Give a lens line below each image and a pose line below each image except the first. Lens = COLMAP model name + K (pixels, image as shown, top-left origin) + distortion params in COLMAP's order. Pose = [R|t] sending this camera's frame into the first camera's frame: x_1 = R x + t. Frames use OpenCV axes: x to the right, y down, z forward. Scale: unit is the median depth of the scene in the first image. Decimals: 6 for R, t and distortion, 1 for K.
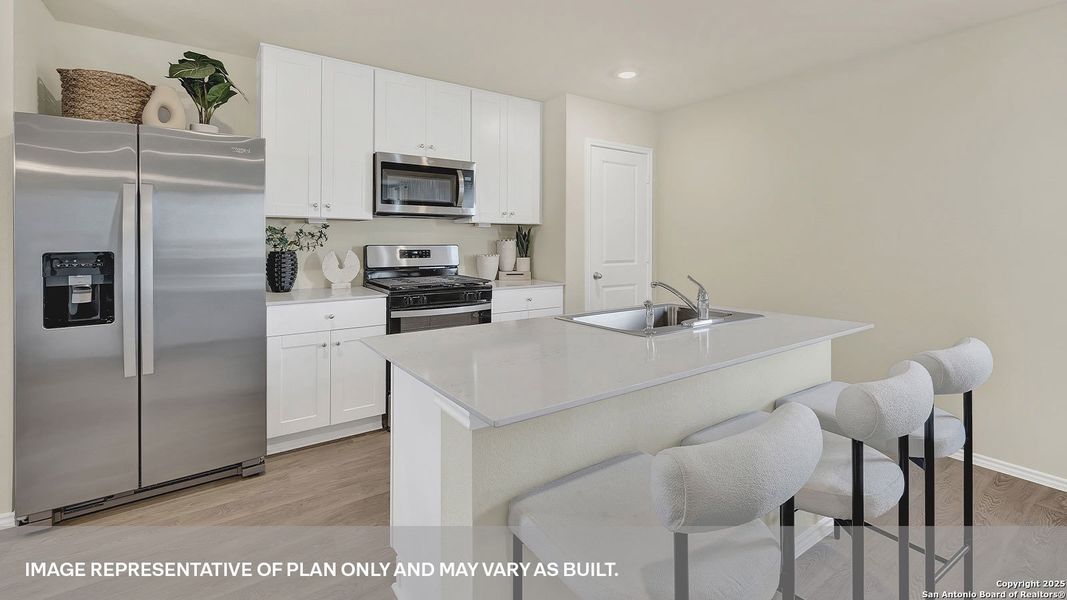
lens RADIAL K [[462.6, 0, 535.1], [0, 462.6, 234.6], [0, 0, 1]] dist [-0.001346, 0.001636]
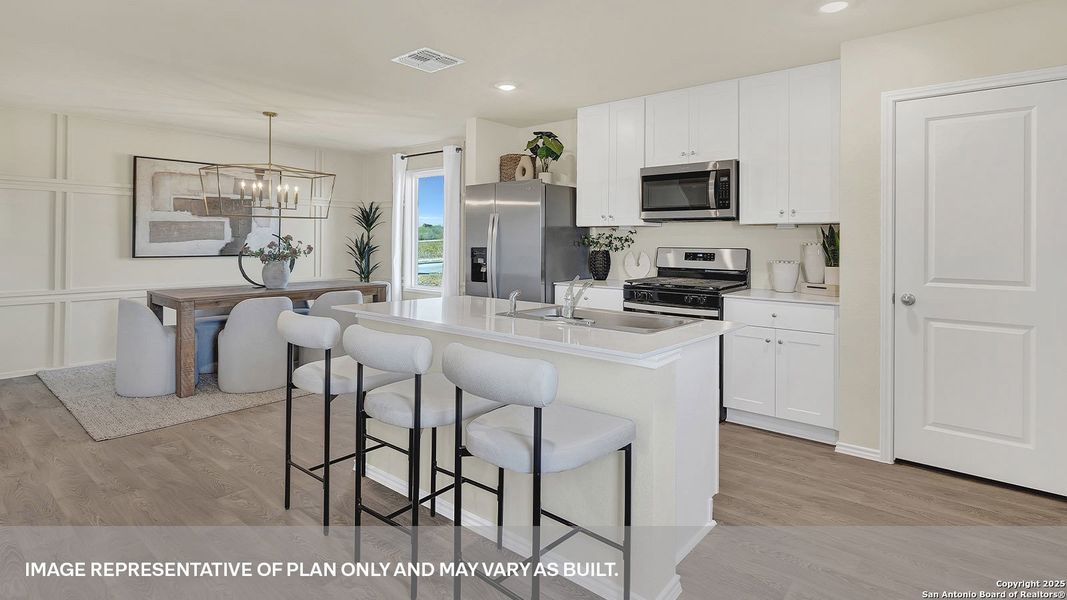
lens RADIAL K [[535.4, 0, 526.1], [0, 535.4, 240.6], [0, 0, 1]] dist [0.001861, -0.000913]
pose [[0.255916, -0.000967, -0.966699, 0.833942], [0.004291, 0.999991, 0.000136, 0.004210], [0.966690, -0.004183, 0.255918, 0.334878]]
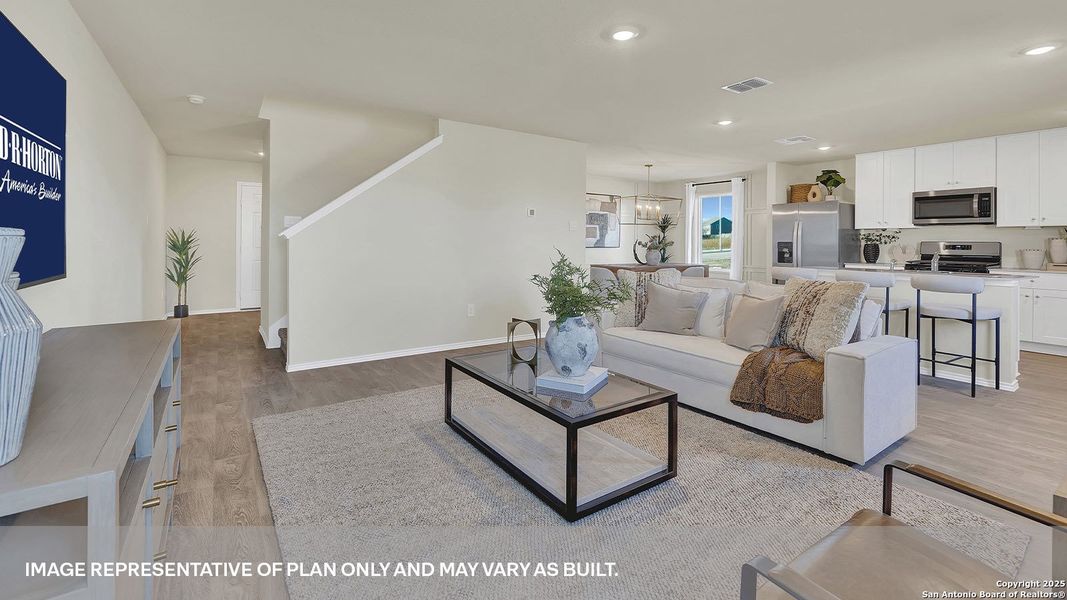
lens RADIAL K [[455.9, 0, 535.0], [0, 455.9, 241.8], [0, 0, 1]] dist [0.010398, -0.002153]
pose [[-0.000743, -0.001804, -0.999998, 1.424566], [0.002970, 0.999994, -0.001807, 0.021491], [0.999995, -0.002971, -0.000738, -0.513824]]
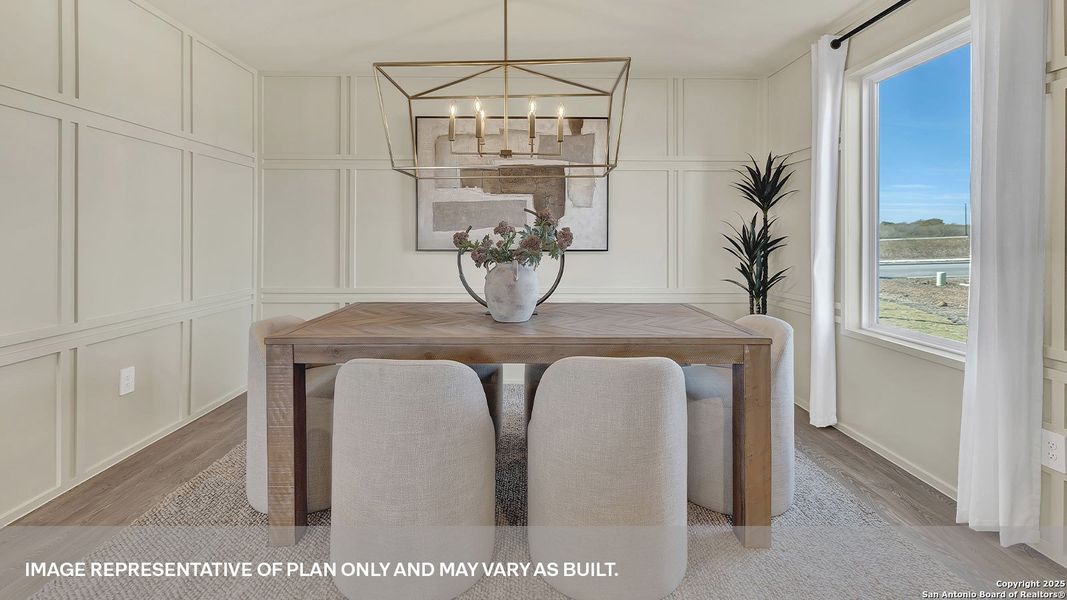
lens RADIAL K [[455.9, 0, 530.4], [0, 455.9, 240.9], [0, 0, 1]] dist [0.010398, -0.002153]
pose [[-0.552398, 0.001256, -0.833580, -0.275465], [0.003339, 0.999994, -0.000706, 0.029136], [0.833574, -0.003174, -0.552399, 0.398541]]
